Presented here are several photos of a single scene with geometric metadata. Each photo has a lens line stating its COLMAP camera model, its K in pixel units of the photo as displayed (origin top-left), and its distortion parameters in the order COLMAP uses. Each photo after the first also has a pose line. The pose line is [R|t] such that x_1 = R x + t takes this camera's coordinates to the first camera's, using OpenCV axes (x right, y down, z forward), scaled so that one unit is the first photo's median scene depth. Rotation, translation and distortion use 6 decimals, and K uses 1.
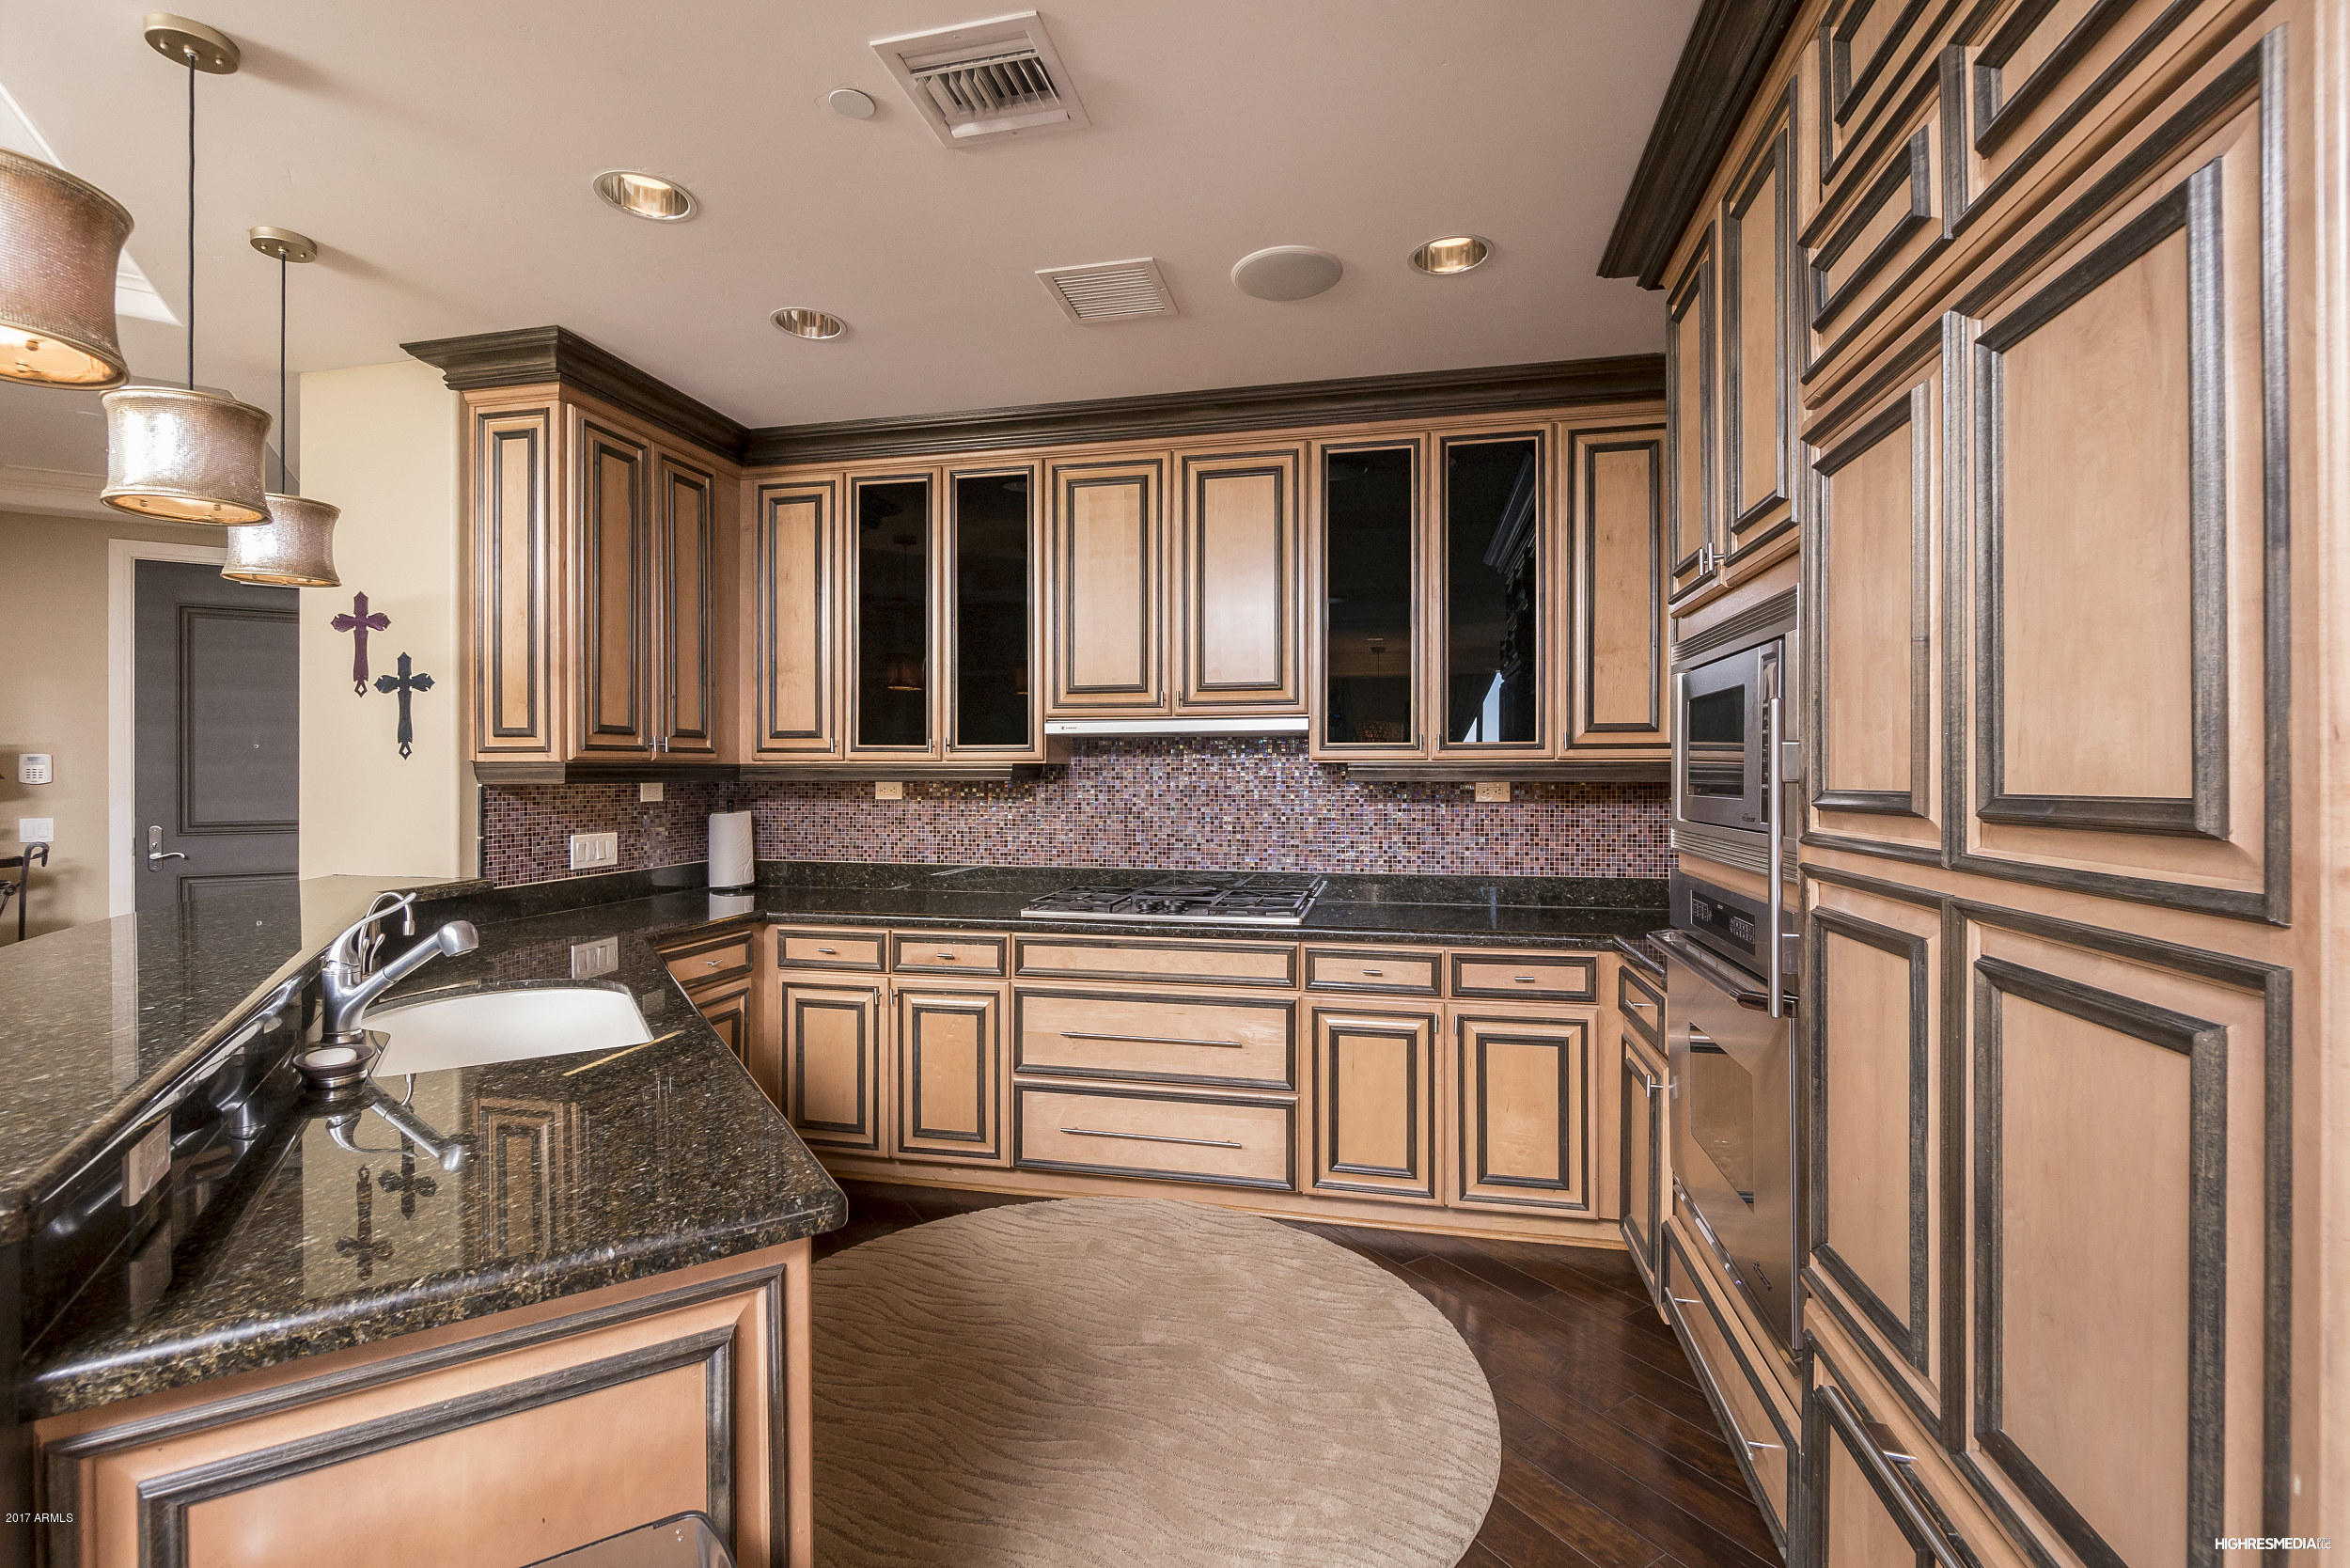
lens RADIAL K [[1043.2, 0, 1166.3], [0, 1043.2, 772.0], [0, 0, 1]] dist [-0.004311, -0.000268]
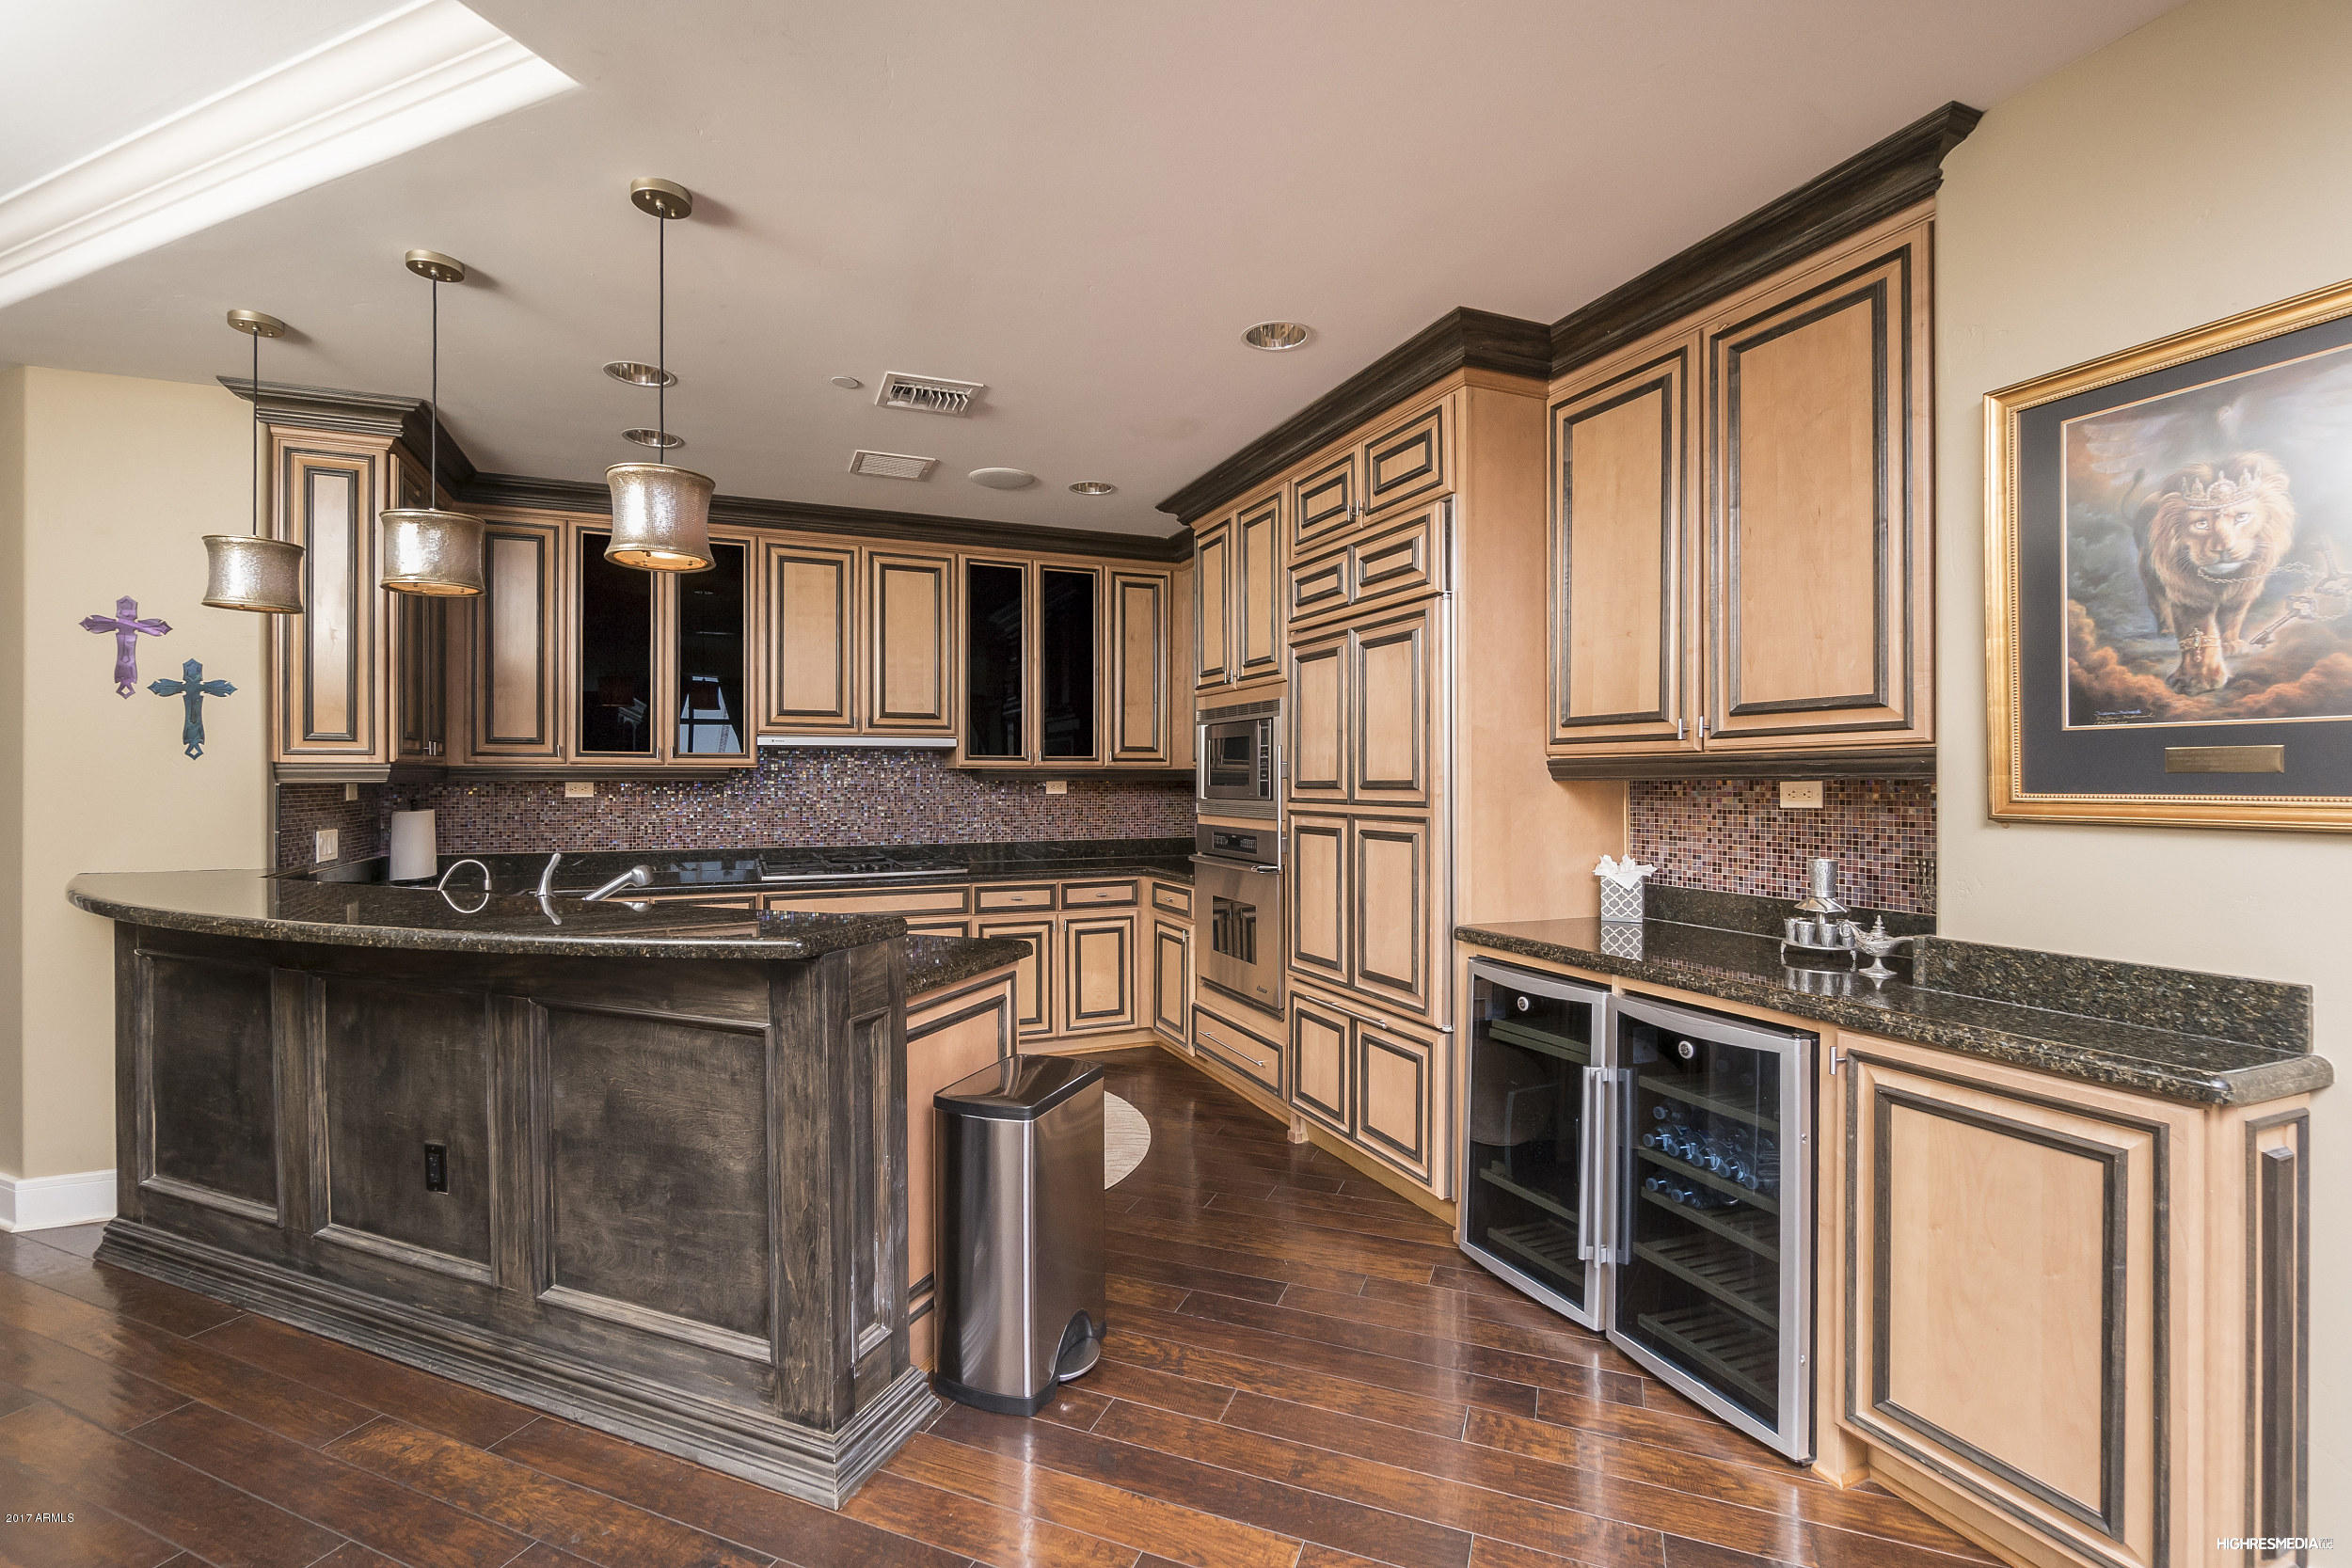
lens RADIAL K [[1044.0, 0, 1179.1], [0, 1044.0, 783.9], [0, 0, 1]] dist [-0.004311, -0.000268]
pose [[0.807584, -0.002439, 0.589747, -0.520980], [-0.001433, 0.999980, 0.006098, 0.004282], [-0.589751, -0.005770, 0.807565, -0.426108]]
